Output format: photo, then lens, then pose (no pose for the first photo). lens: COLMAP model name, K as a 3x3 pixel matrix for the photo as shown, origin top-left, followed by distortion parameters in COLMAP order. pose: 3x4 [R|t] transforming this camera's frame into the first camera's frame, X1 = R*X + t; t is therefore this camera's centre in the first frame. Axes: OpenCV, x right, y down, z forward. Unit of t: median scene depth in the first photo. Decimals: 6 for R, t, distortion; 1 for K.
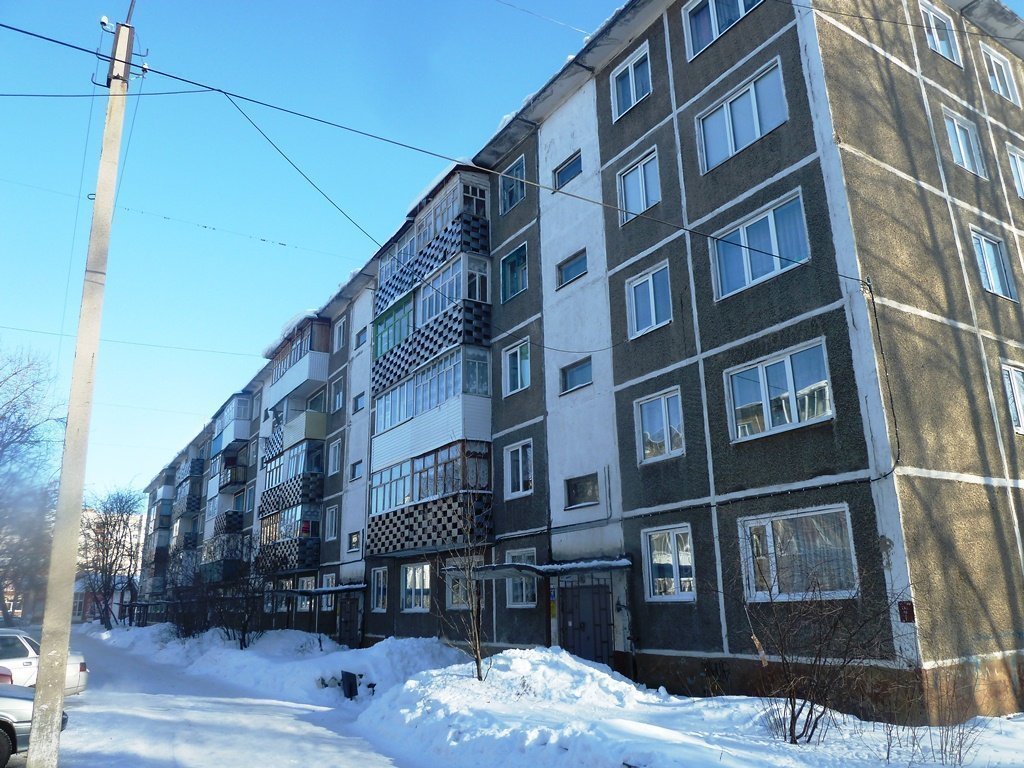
lens RADIAL K [[761.5, 0, 515.3], [0, 761.5, 379.0], [0, 0, 1]] dist [-0.039563, 0.011620]
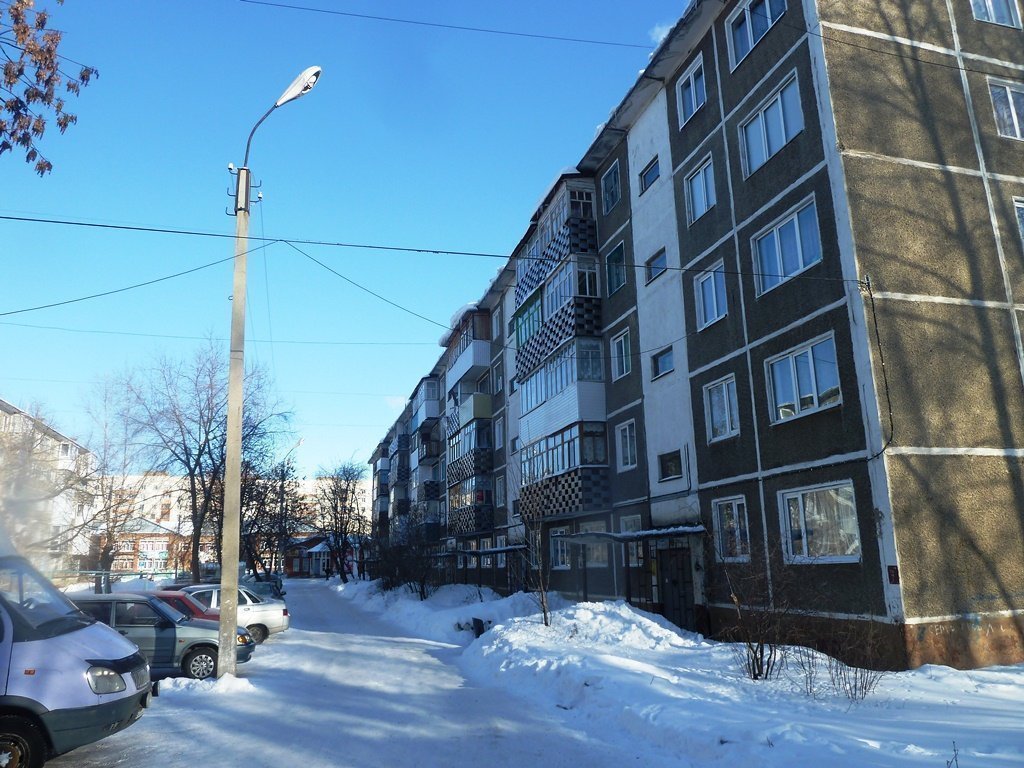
lens RADIAL K [[761.5, 0, 515.3], [0, 761.5, 379.0], [0, 0, 1]] dist [-0.039563, 0.011620]
pose [[0.960264, -0.066498, -0.271057, 0.205595], [0.082220, 0.995503, 0.047053, -0.061269], [0.266709, -0.067469, 0.961413, -0.163746]]
